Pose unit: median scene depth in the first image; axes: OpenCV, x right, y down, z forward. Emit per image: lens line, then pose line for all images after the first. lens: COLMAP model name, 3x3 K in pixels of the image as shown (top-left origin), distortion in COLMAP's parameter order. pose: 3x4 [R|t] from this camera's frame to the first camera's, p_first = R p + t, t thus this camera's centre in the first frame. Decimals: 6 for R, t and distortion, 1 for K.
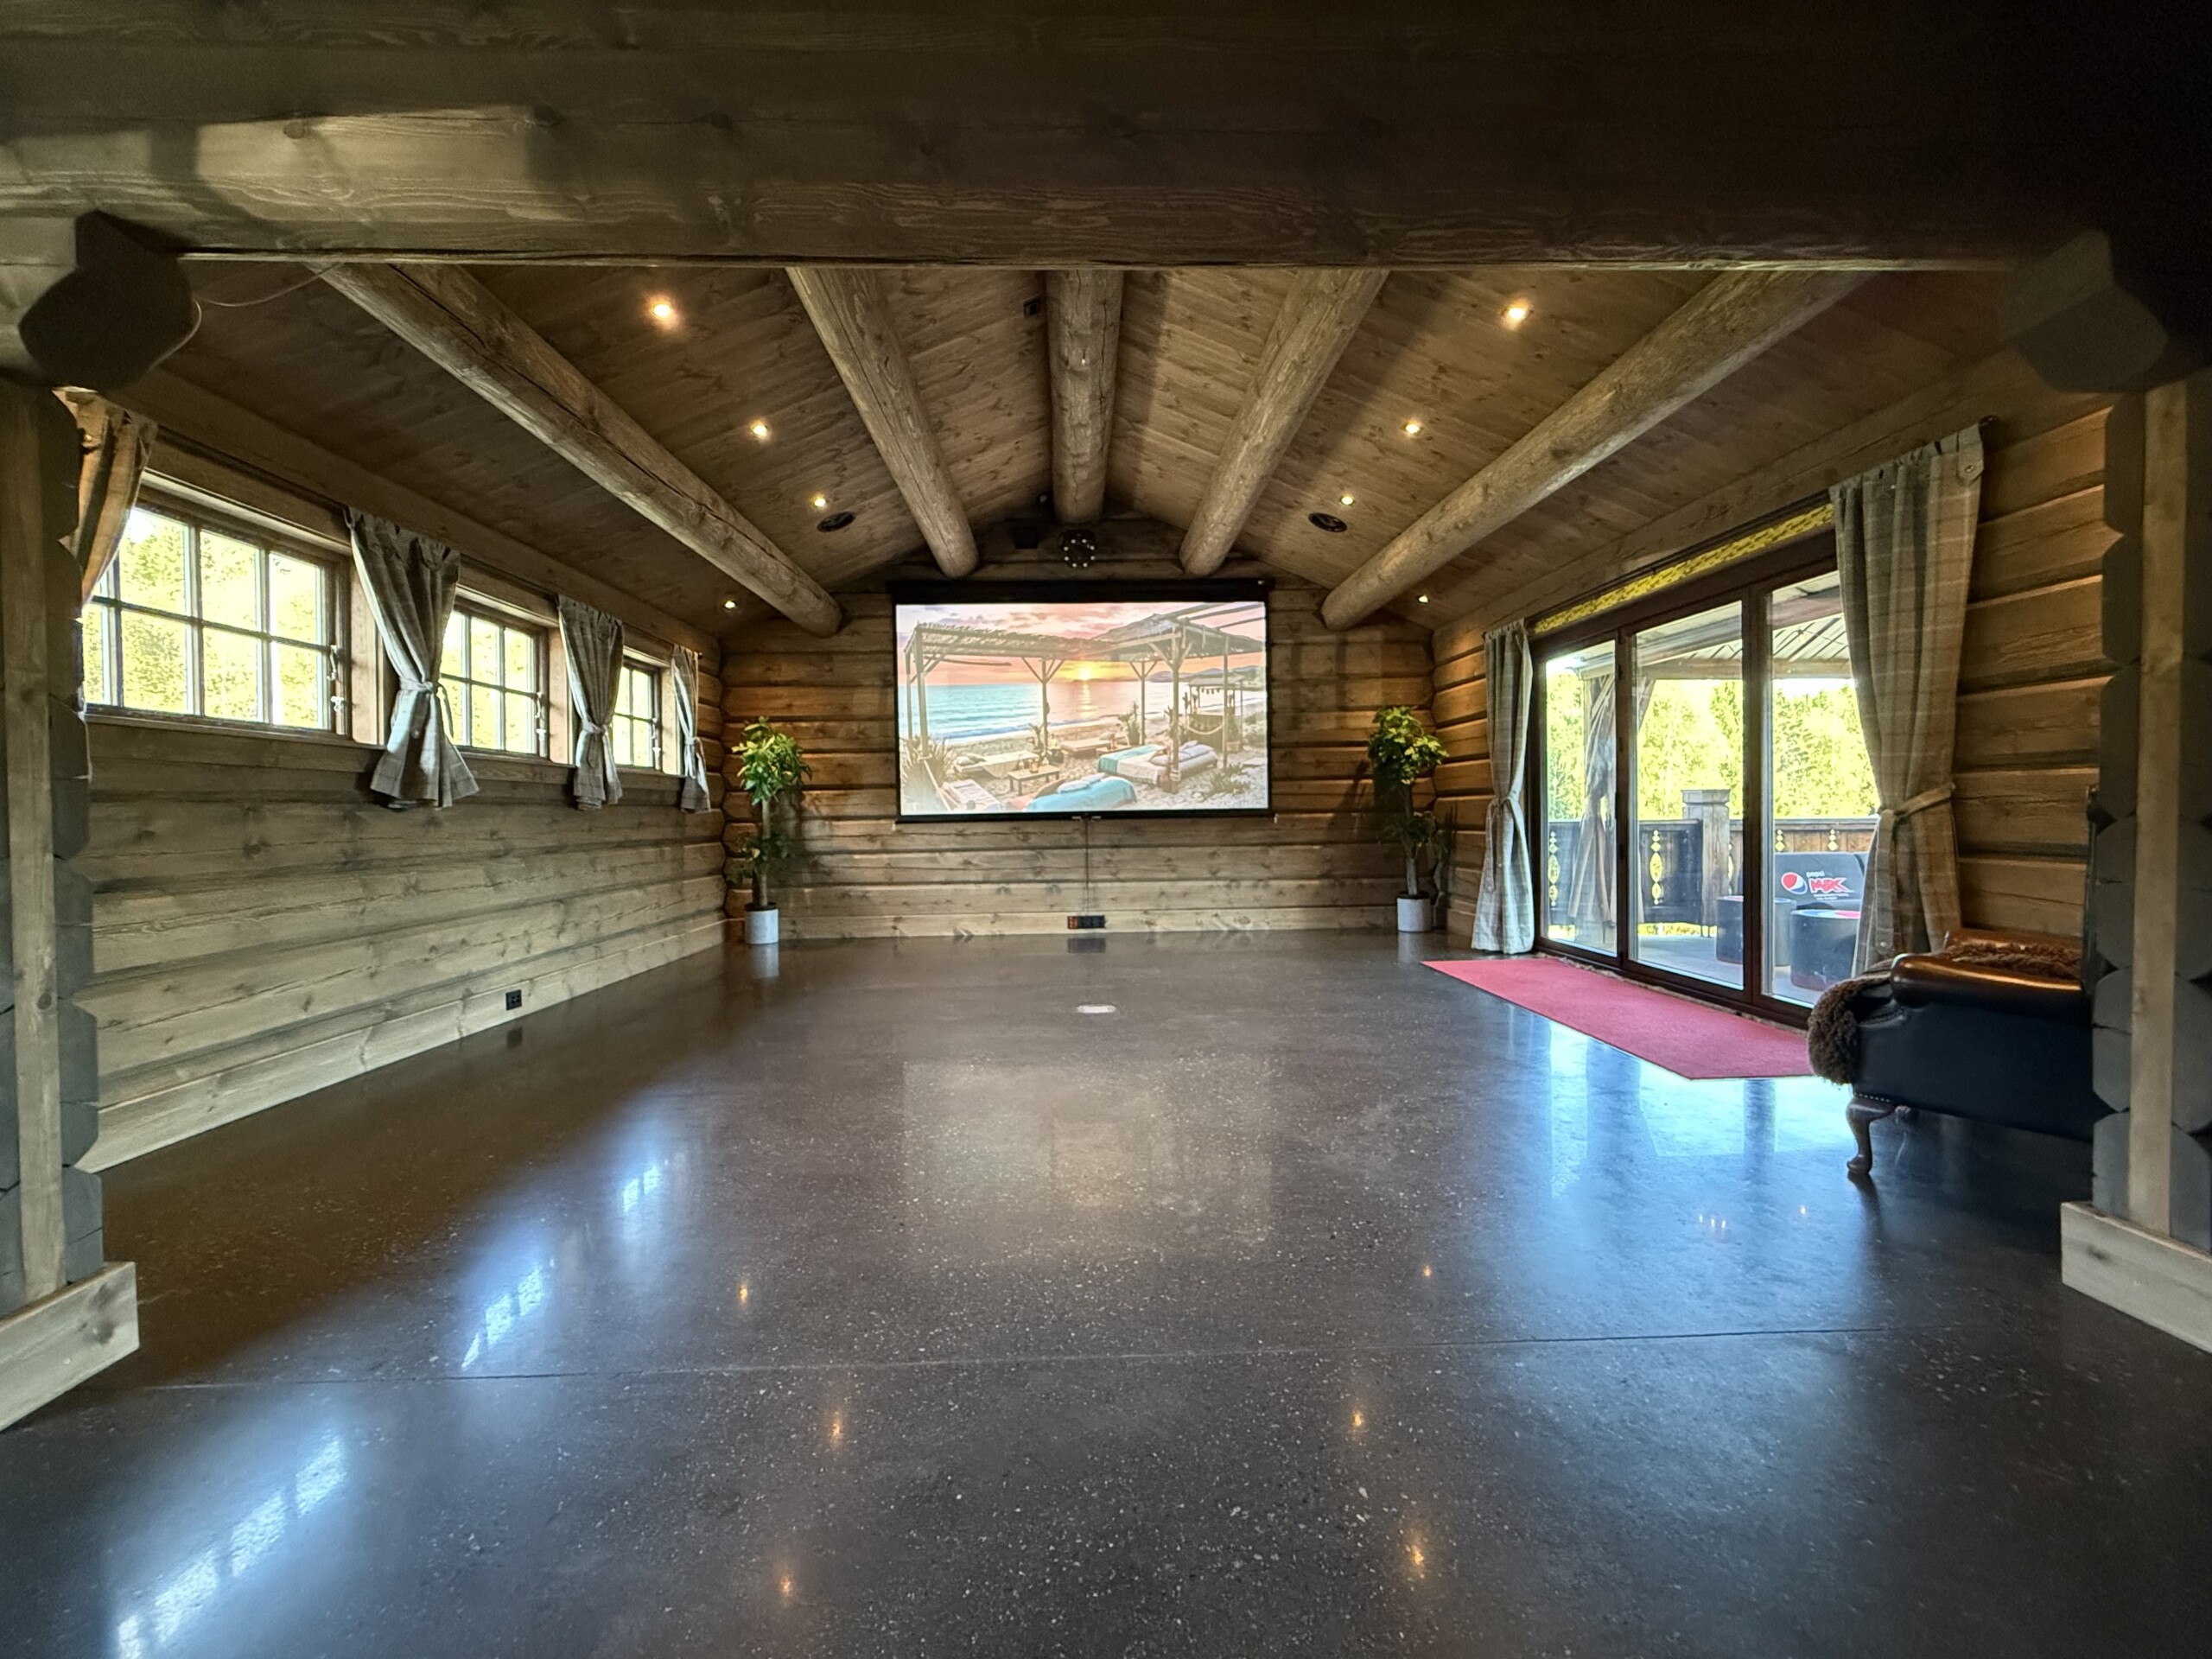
lens RADIAL K [[887.2, 0, 1100.0], [0, 887.2, 826.6], [0, 0, 1]] dist [-0.001277, -0.000156]
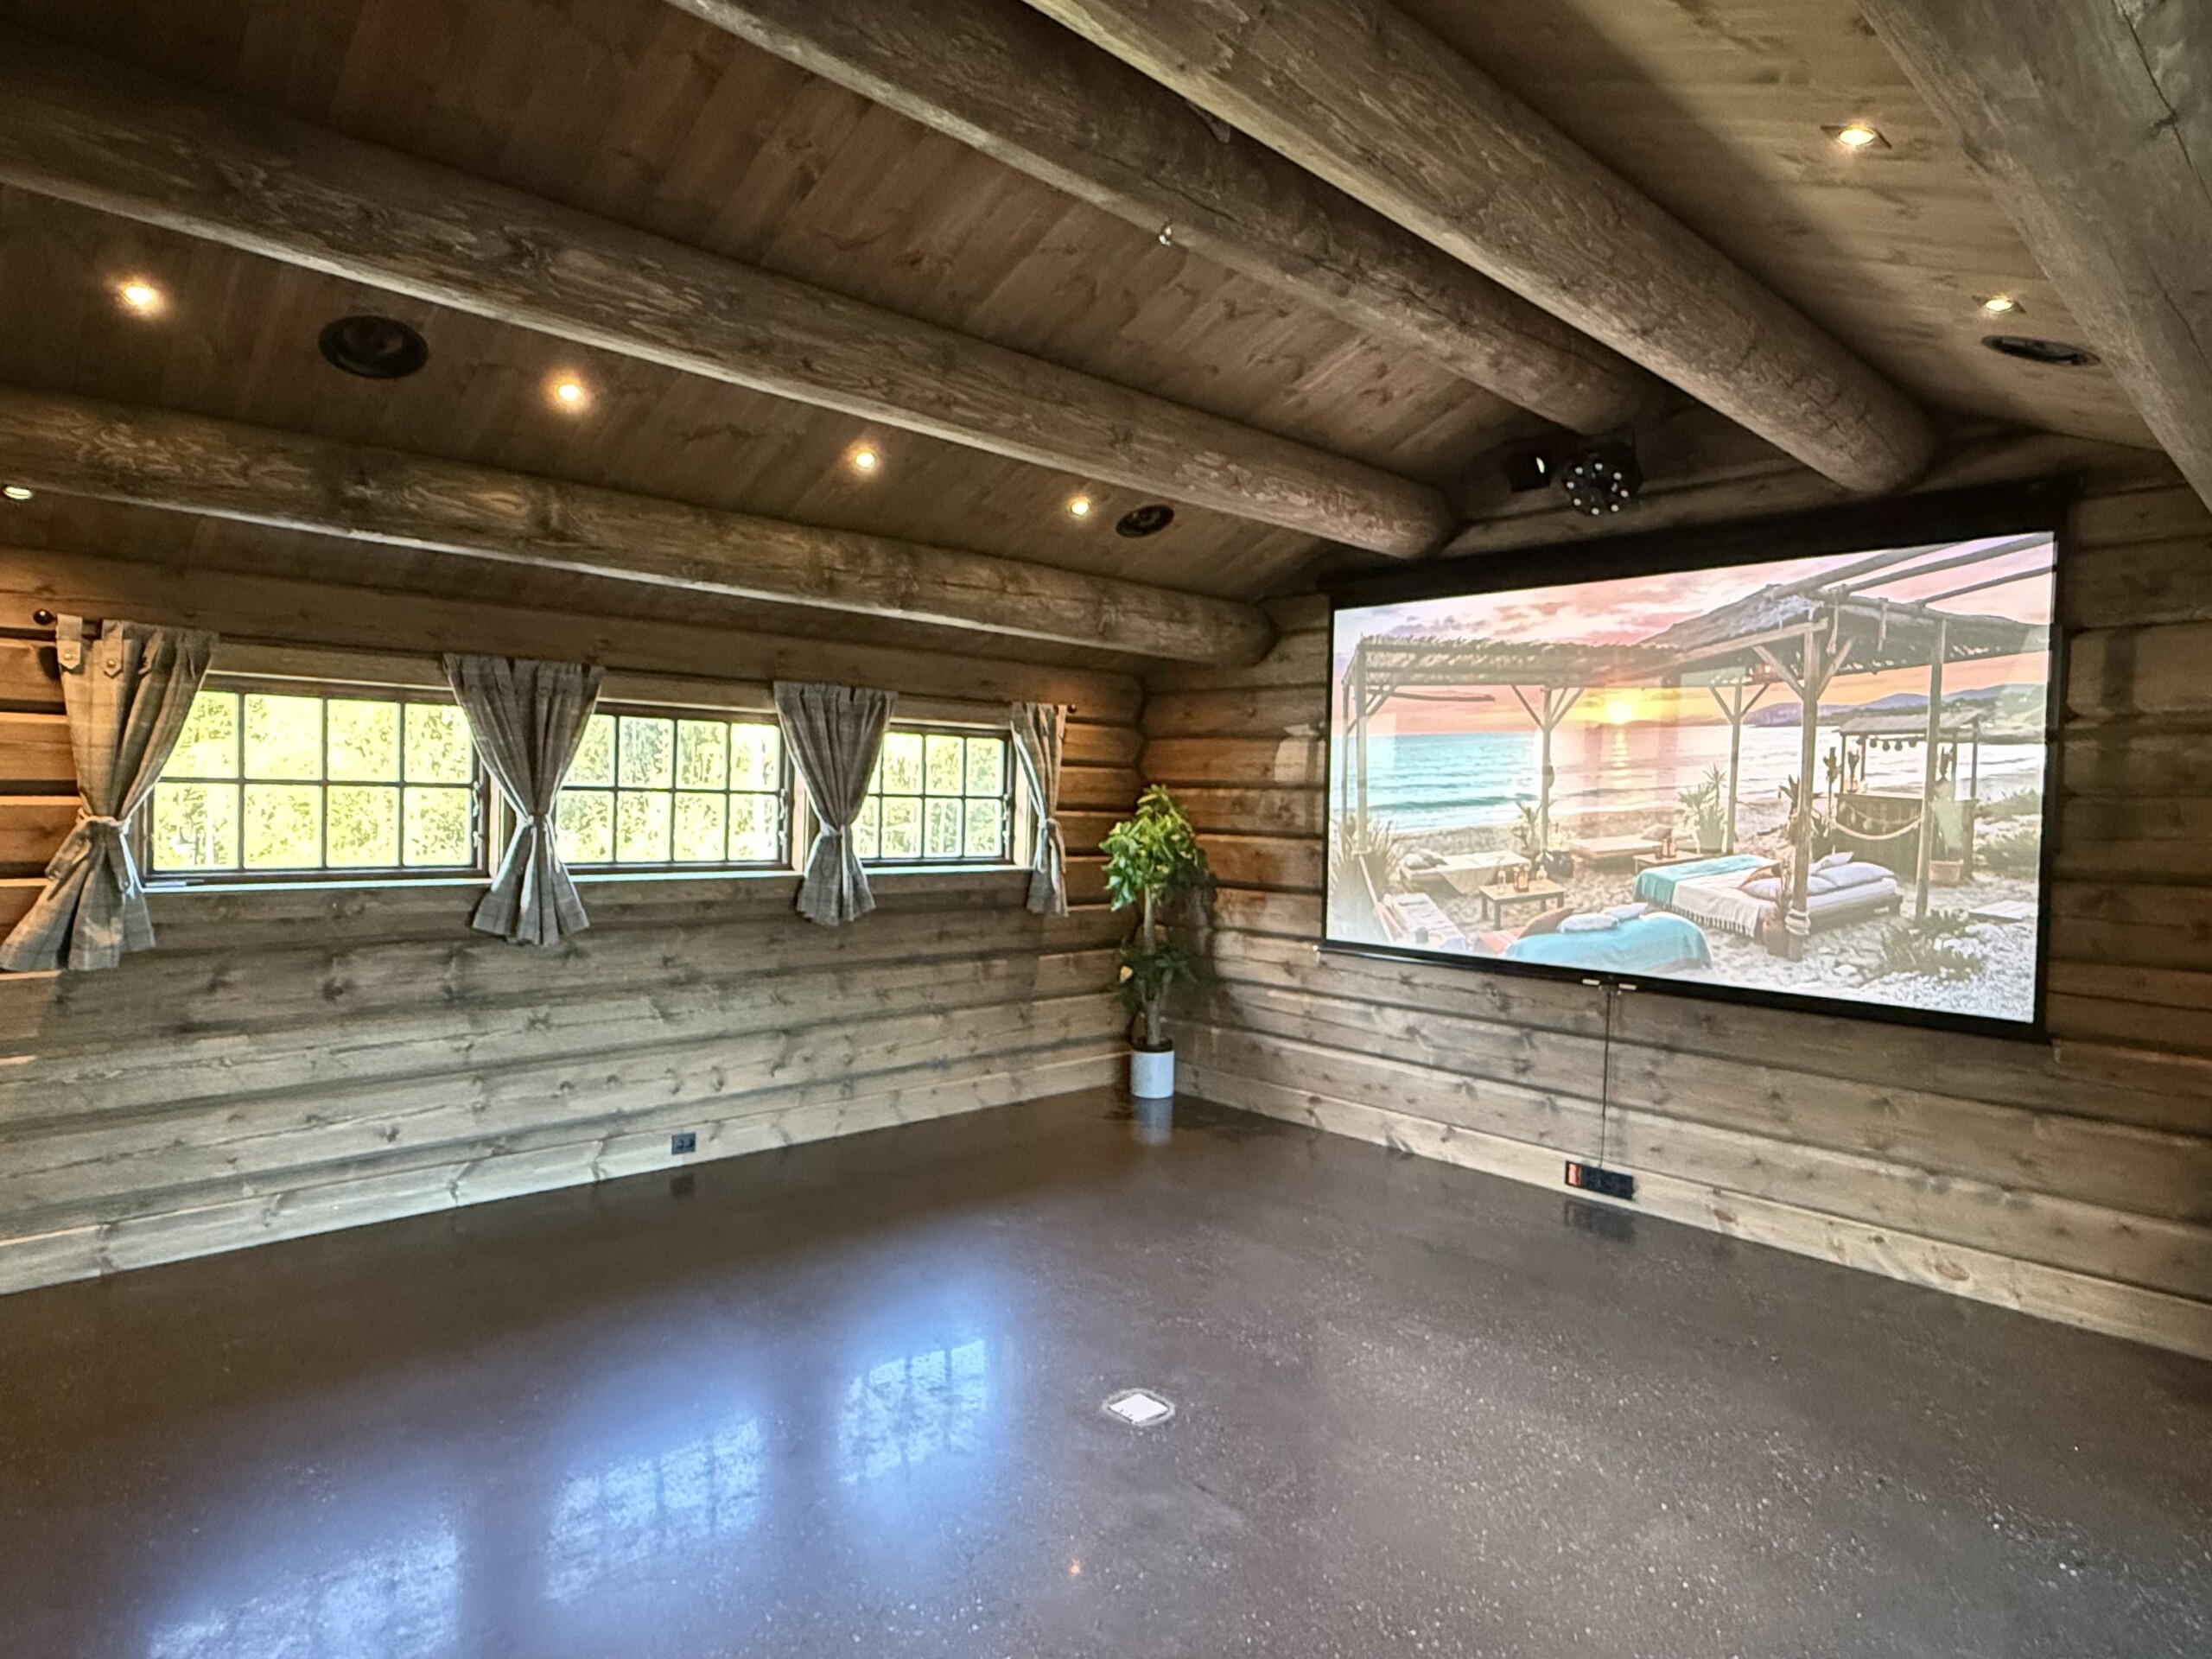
lens RADIAL K [[1259.2, 0, 1104.7], [0, 1259.2, 828.8], [0, 0, 1]] dist [0.005252, 0.001279]
pose [[0.666718, 0.050917, -0.743569, 0.339379], [-0.048402, 0.998516, 0.024975, -0.107253], [0.743737, 0.019338, 0.668193, 0.274292]]
